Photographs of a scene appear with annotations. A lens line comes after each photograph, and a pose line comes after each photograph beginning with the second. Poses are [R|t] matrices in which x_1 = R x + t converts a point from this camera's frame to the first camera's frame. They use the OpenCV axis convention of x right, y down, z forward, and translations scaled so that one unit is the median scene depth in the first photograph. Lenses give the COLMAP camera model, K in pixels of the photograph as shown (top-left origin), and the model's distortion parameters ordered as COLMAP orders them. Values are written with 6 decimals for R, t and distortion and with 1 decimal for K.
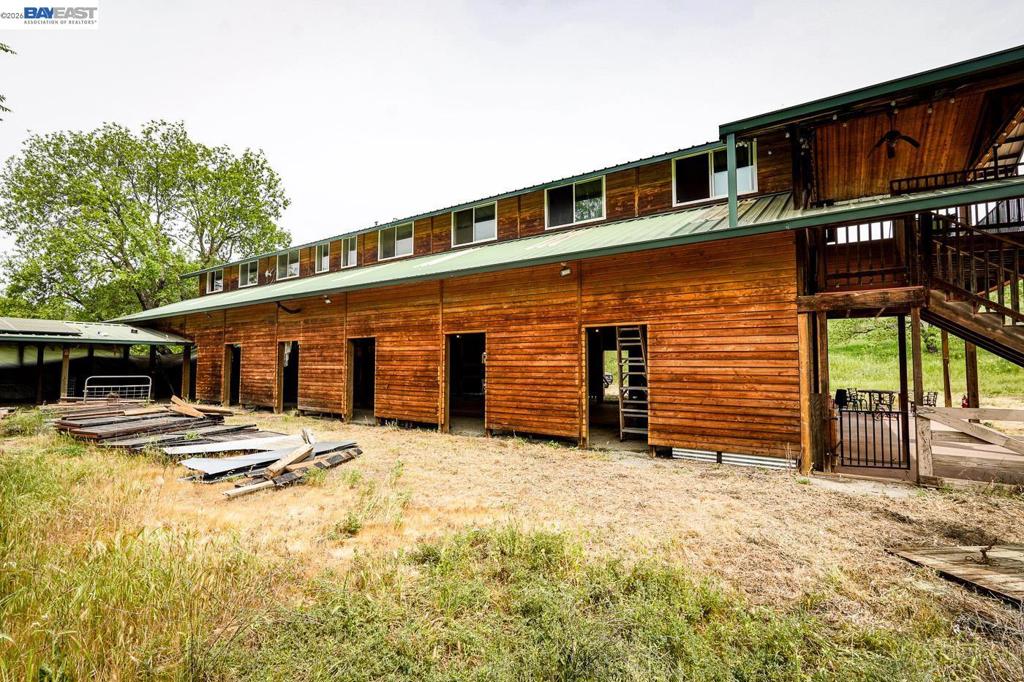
lens RADIAL K [[446.0, 0, 514.1], [0, 446.0, 331.9], [0, 0, 1]] dist [-0.014302, 0.000258]
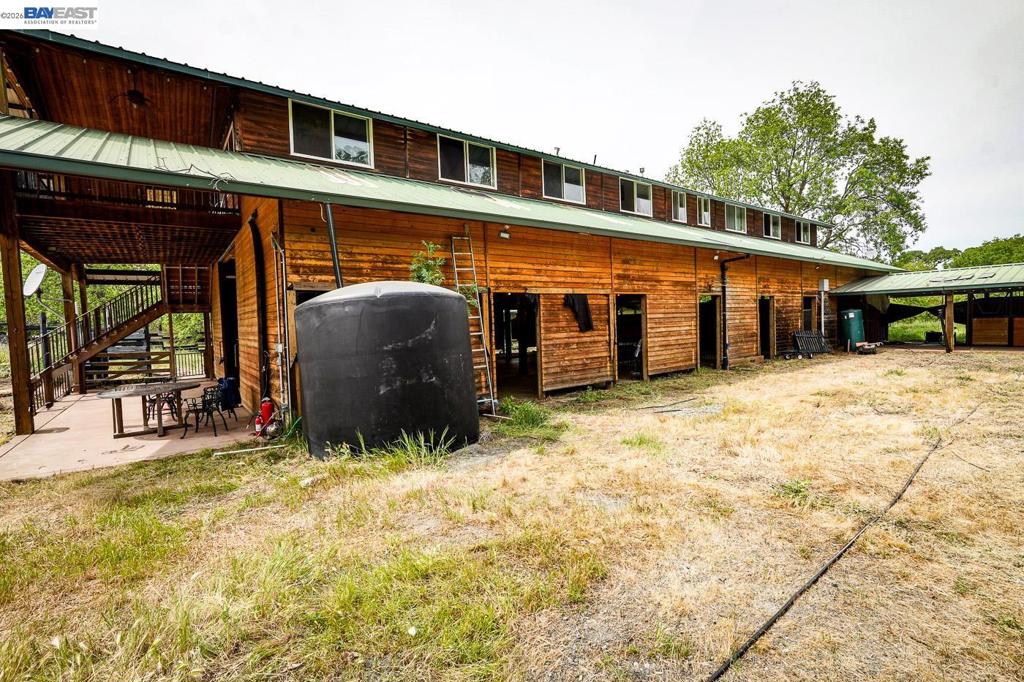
lens RADIAL K [[467.3, 0, 509.2], [0, 467.3, 342.9], [0, 0, 1]] dist [-0.018377, 0.009880]
pose [[0.335821, -0.057340, 0.940179, -1.141230], [-0.027397, 0.997128, 0.070599, 0.049913], [-0.941527, -0.049467, 0.333286, 0.747418]]
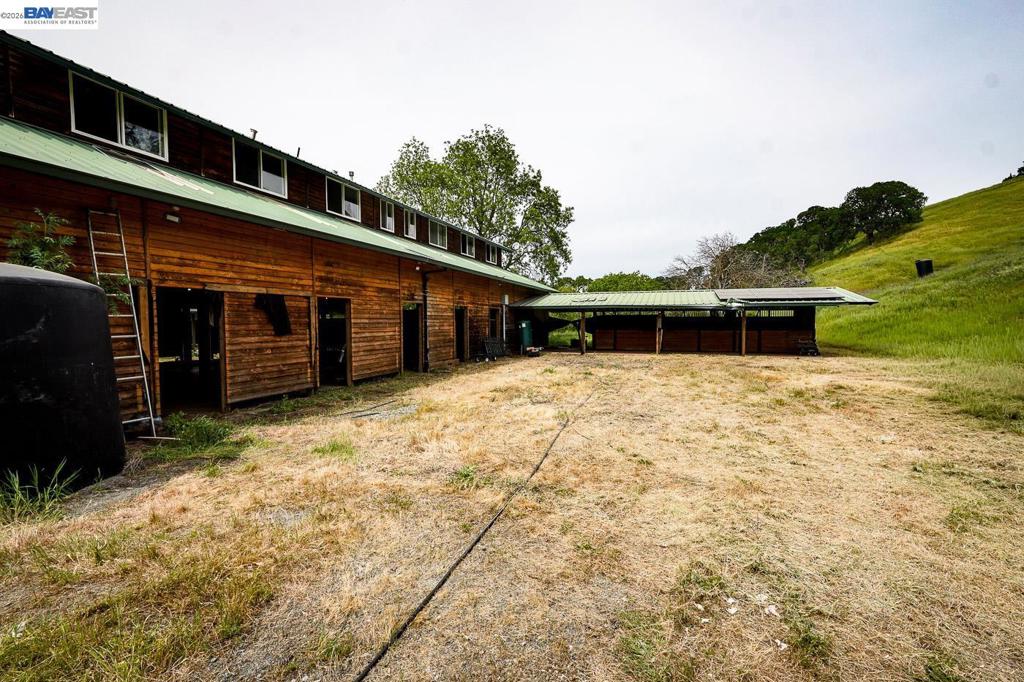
lens RADIAL K [[467.3, 0, 509.2], [0, 467.3, 342.9], [0, 0, 1]] dist [-0.018377, 0.009880]
pose [[-0.241301, -0.046525, 0.969334, -1.143861], [-0.060076, 0.997651, 0.032929, 0.049130], [-0.968589, -0.050288, -0.243529, 0.722392]]
